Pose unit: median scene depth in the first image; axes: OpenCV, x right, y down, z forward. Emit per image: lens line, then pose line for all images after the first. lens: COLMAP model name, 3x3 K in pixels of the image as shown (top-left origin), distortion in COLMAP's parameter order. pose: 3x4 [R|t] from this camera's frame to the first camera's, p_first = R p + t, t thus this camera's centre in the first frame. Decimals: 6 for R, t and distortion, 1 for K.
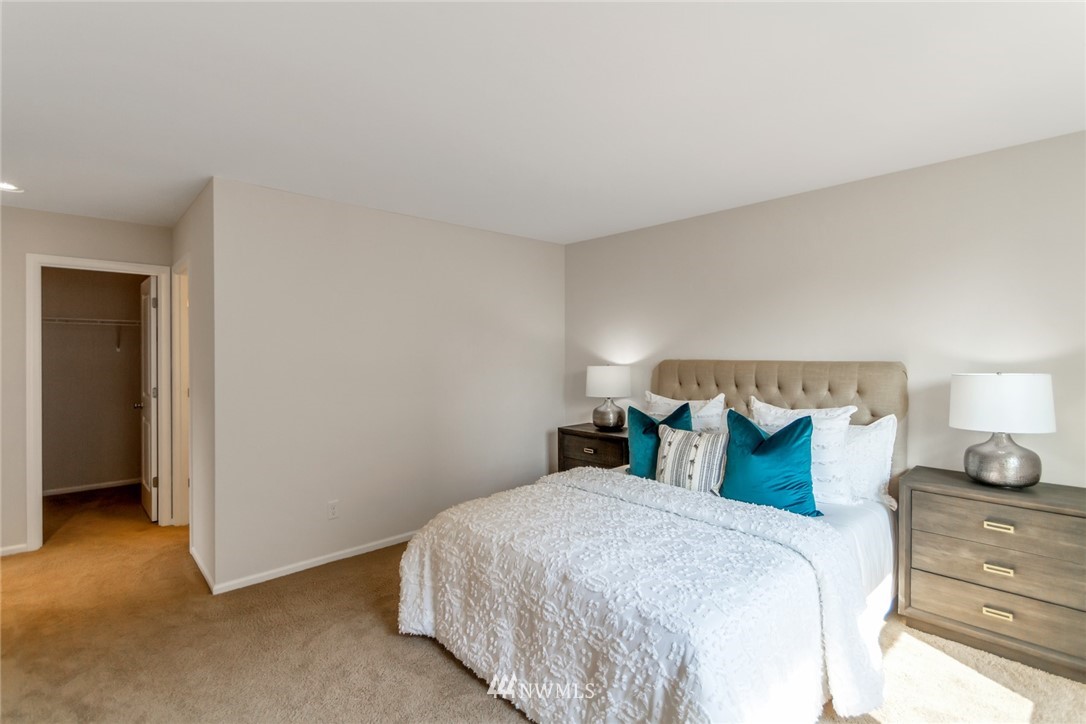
lens RADIAL K [[510.4, 0, 543.3], [0, 510.4, 361.7], [0, 0, 1]] dist [-0.003327, -0.000877]
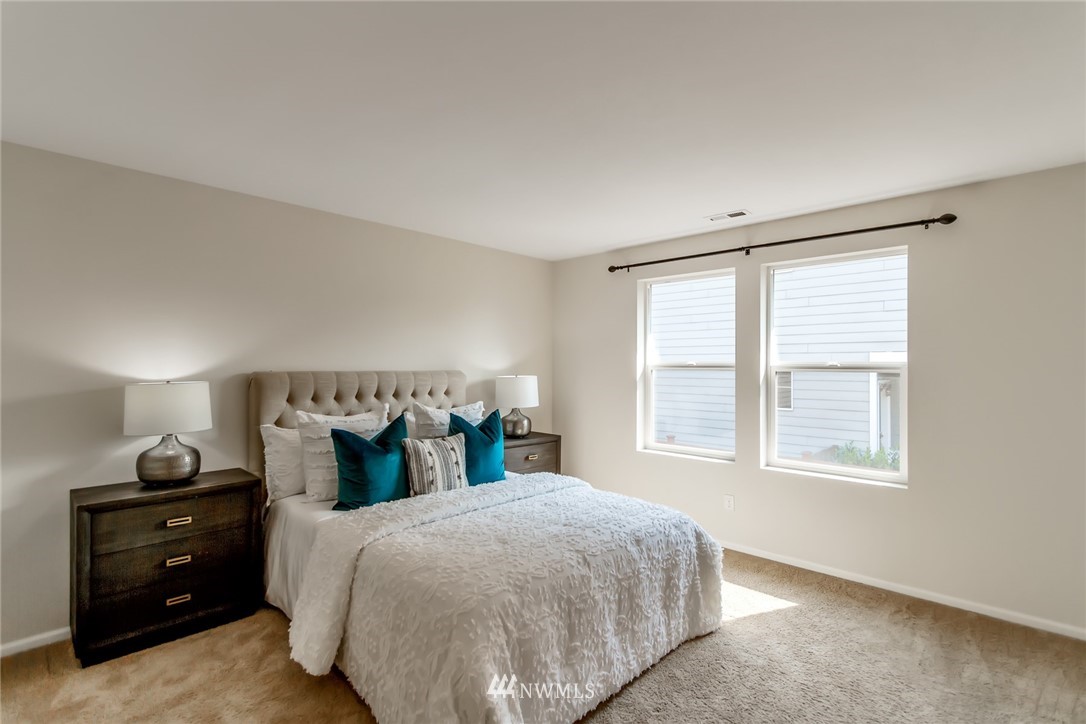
lens RADIAL K [[510.4, 0, 542.8], [0, 510.4, 359.3], [0, 0, 1]] dist [-0.003327, -0.000877]
pose [[-0.065623, 0.011693, 0.997776, -0.810508], [0.010614, 0.999883, -0.011019, -0.013299], [-0.997788, 0.009867, -0.065740, 0.874417]]
